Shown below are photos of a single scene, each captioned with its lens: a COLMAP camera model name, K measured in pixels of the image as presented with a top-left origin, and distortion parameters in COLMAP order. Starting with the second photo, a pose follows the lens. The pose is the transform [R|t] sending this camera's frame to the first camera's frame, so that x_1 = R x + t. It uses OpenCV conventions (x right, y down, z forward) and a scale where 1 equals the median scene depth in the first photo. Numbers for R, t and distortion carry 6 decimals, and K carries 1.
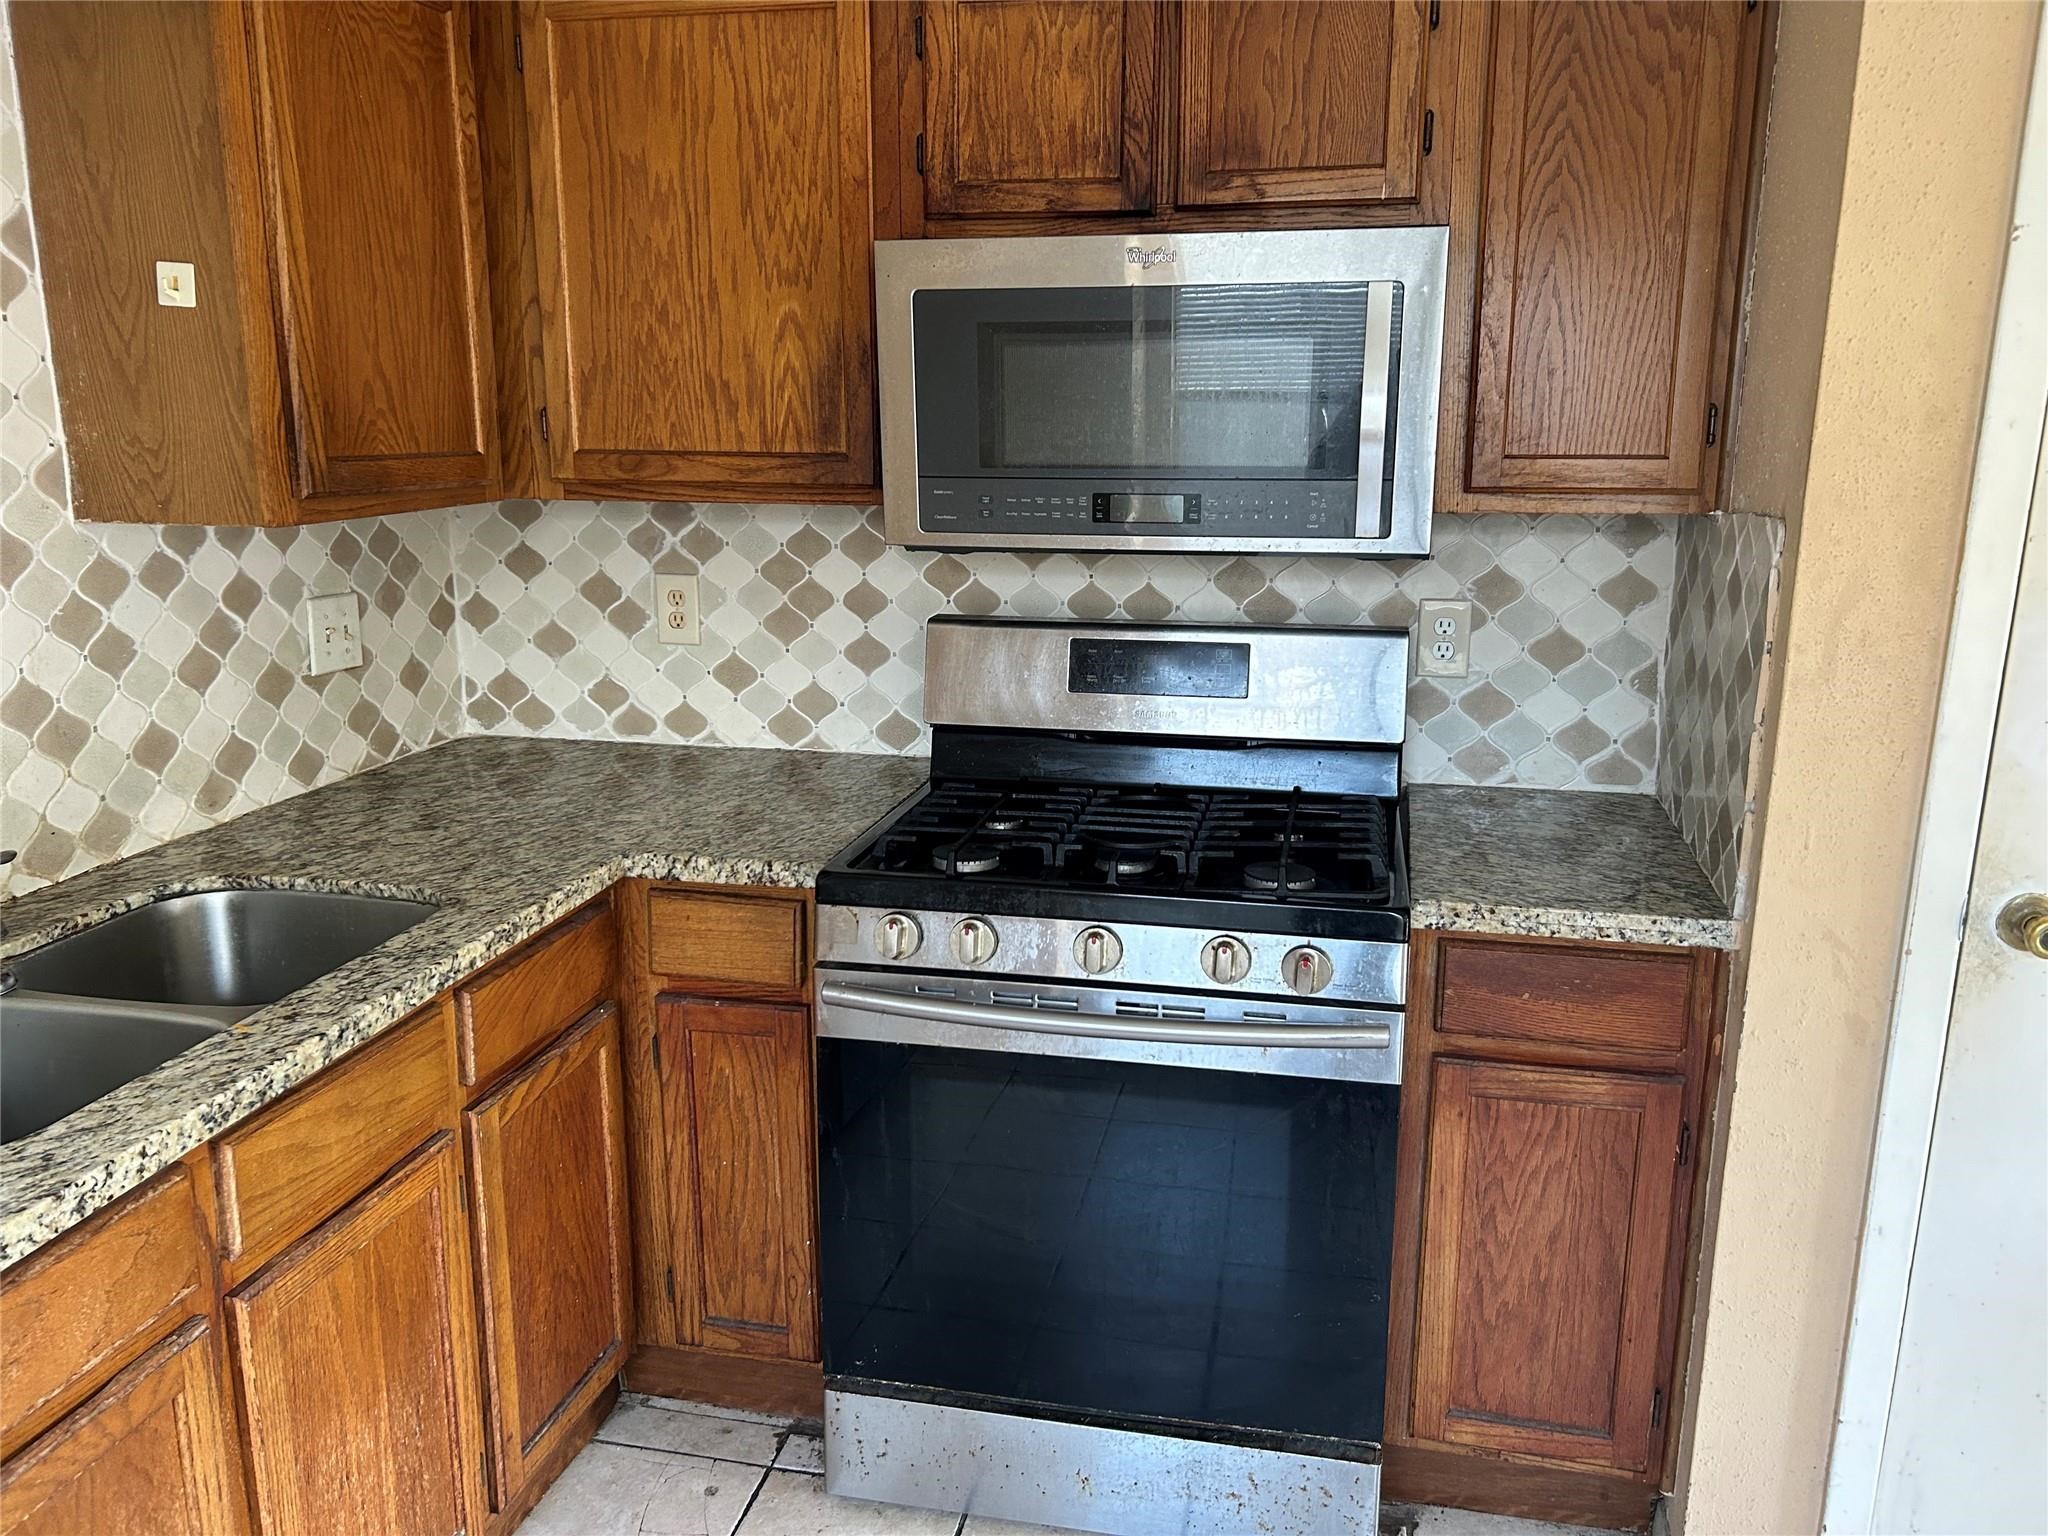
lens RADIAL K [[1539.9, 0, 1031.1], [0, 1539.9, 756.6], [0, 0, 1]] dist [0.060703, -0.073012]
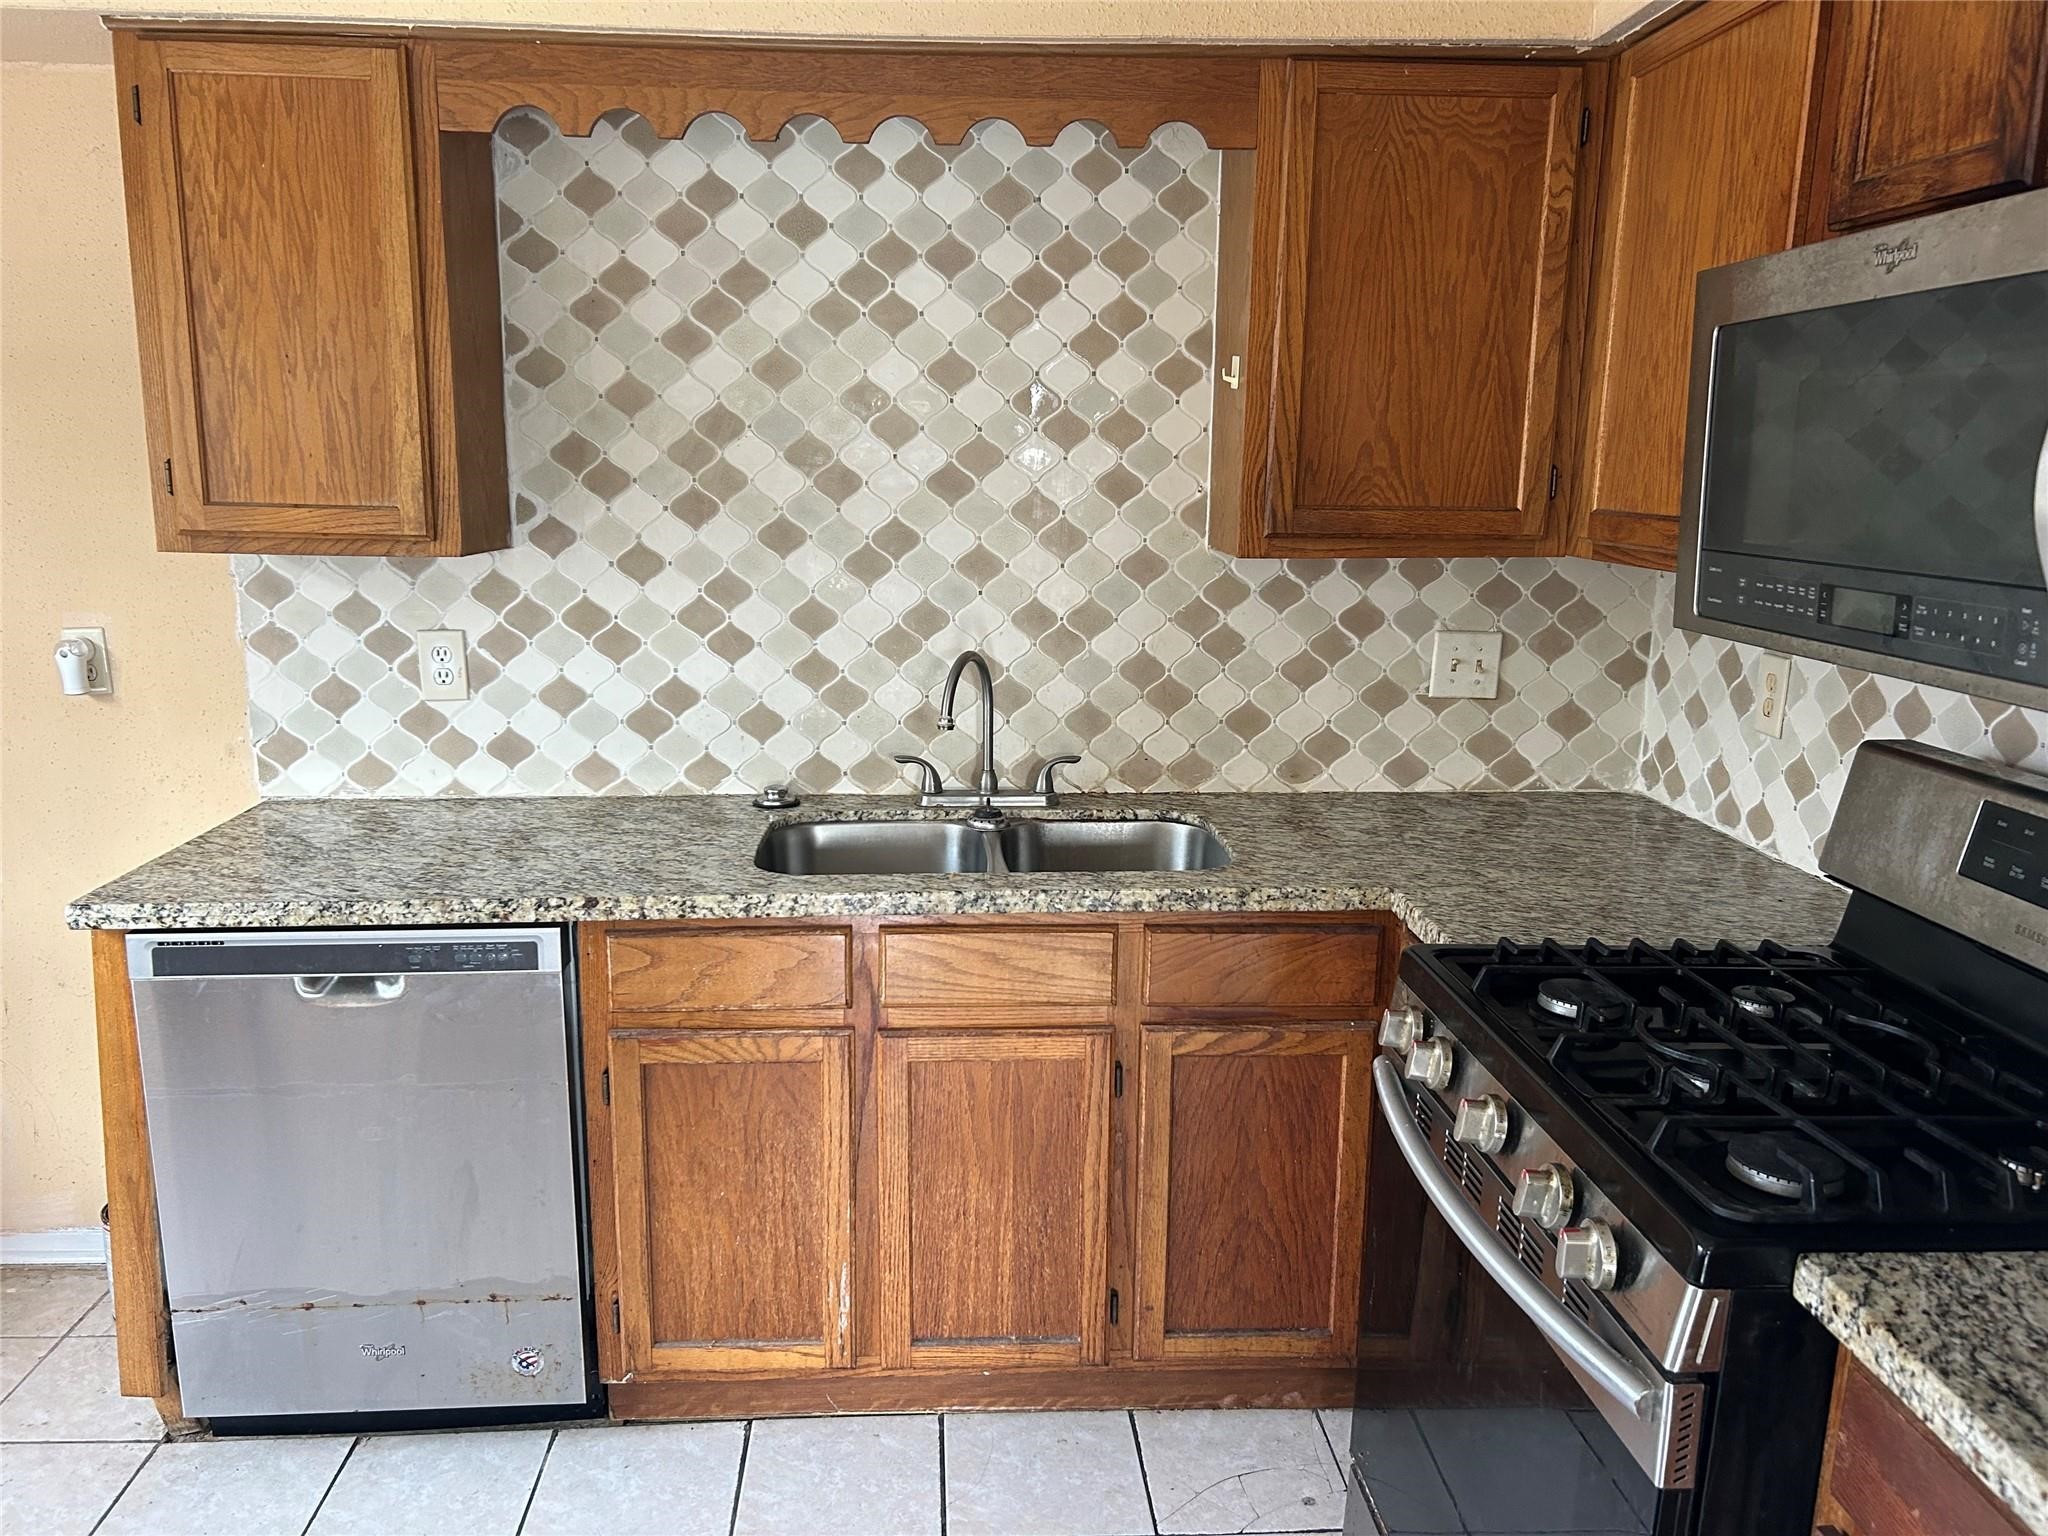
lens RADIAL K [[1539.9, 0, 1026.5], [0, 1539.9, 783.4], [0, 0, 1]] dist [0.060703, -0.073012]
pose [[0.271924, 0.200519, -0.941196, 0.641485], [-0.224512, 0.964279, 0.140572, -0.097284], [0.935763, 0.173085, 0.307229, 0.431743]]
